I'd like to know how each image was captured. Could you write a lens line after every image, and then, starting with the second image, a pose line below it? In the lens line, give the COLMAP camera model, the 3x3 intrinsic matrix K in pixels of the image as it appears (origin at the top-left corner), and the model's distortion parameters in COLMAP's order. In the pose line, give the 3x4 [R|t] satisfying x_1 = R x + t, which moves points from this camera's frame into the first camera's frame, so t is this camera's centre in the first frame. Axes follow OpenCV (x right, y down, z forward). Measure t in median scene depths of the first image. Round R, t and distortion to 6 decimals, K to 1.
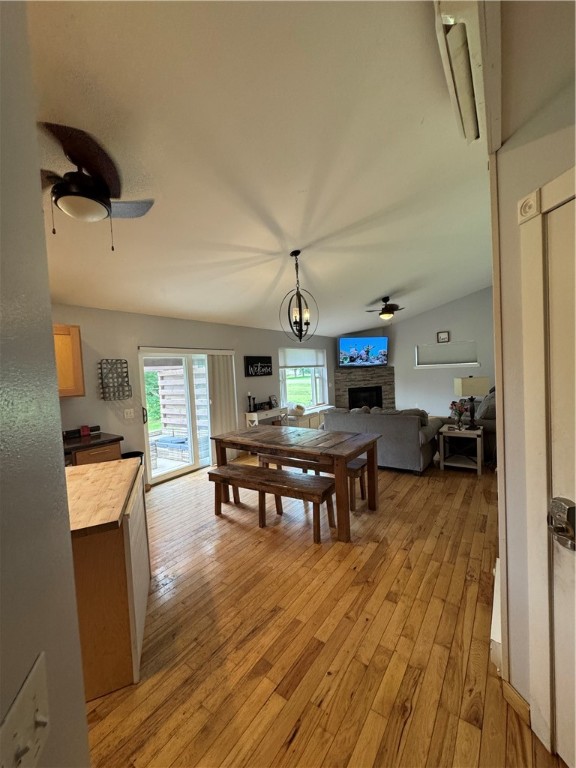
lens RADIAL K [[305.4, 0, 287.6], [0, 305.4, 381.8], [0, 0, 1]] dist [-0.002787, 0.000461]
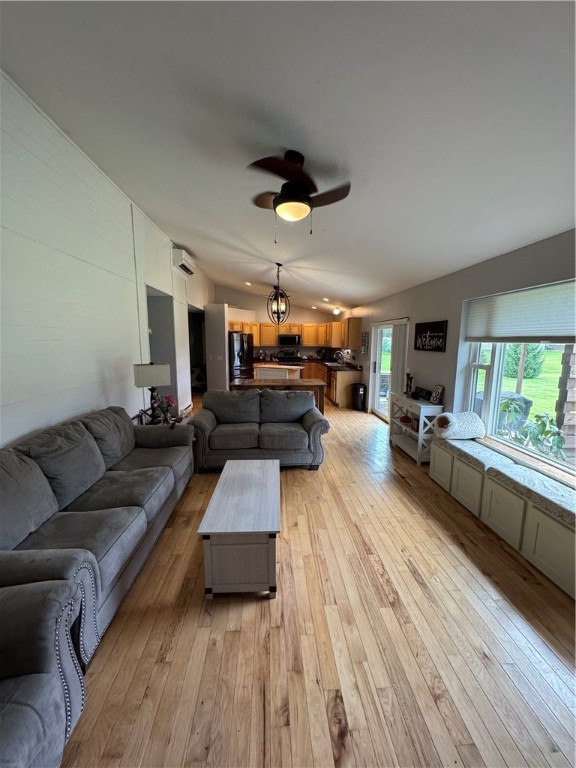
lens RADIAL K [[305.4, 0, 290.4], [0, 305.4, 384.0], [0, 0, 1]] dist [-0.002787, 0.000461]
pose [[-0.762007, 0.138302, -0.632628, 0.695902], [0.008586, 0.978999, 0.203683, -0.104235], [0.647512, 0.149776, -0.747191, 1.554684]]
